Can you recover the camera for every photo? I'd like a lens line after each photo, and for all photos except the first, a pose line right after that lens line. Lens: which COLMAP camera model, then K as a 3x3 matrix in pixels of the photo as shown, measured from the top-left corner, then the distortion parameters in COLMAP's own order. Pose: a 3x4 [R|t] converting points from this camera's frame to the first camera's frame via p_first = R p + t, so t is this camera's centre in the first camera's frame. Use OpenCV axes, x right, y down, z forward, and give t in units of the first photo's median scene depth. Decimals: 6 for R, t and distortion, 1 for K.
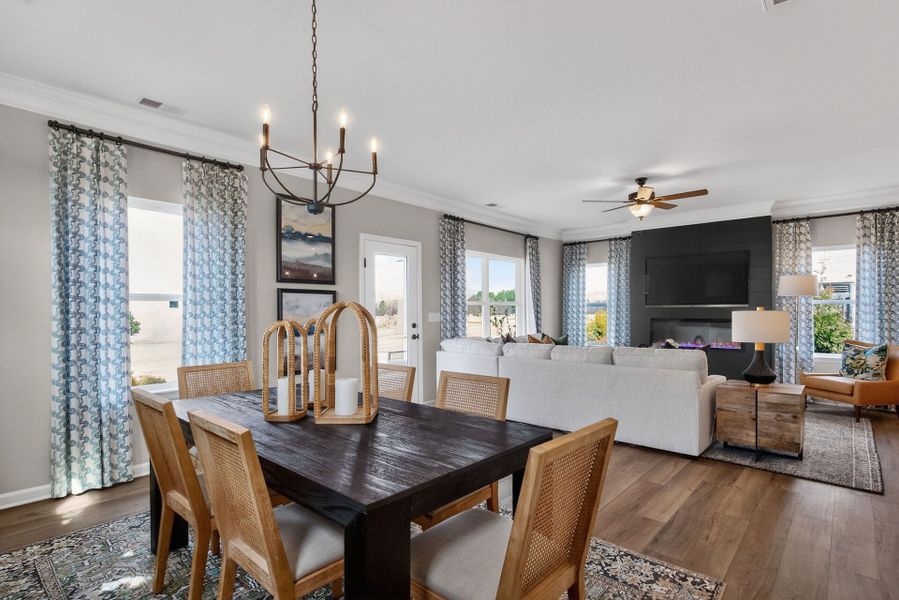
lens RADIAL K [[448.0, 0, 448.2], [0, 448.0, 302.2], [0, 0, 1]] dist [-0.001300, -0.000041]
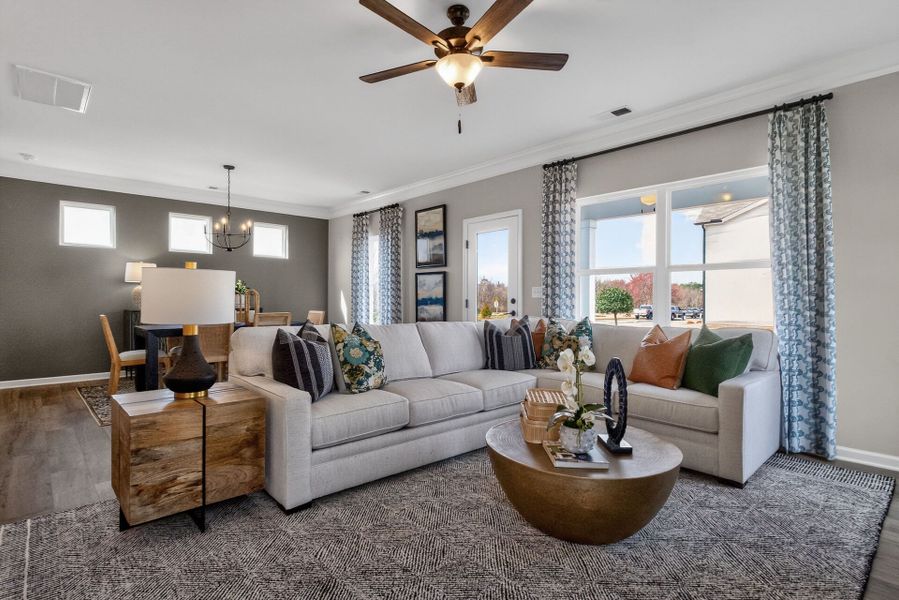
lens RADIAL K [[448.0, 0, 429.5], [0, 448.0, 301.8], [0, 0, 1]] dist [-0.001300, -0.000041]
pose [[-0.126371, 0.024167, -0.991689, 1.043092], [0.026985, 0.999417, 0.020917, 0.034463], [0.991616, -0.024118, -0.126949, 1.123993]]
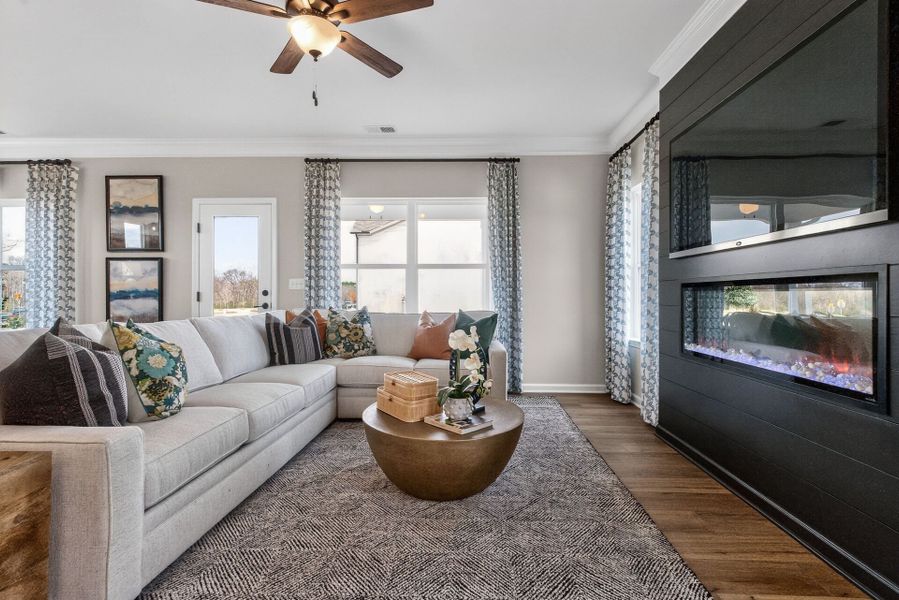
lens RADIAL K [[412.6, 0, 448.8], [0, 412.6, 291.6], [0, 0, 1]] dist [0.011764, -0.002057]
pose [[0.641071, 0.010949, -0.767404, 0.938472], [0.010525, 0.999679, 0.023056, 0.040190], [0.767410, -0.022858, 0.640750, 0.895880]]
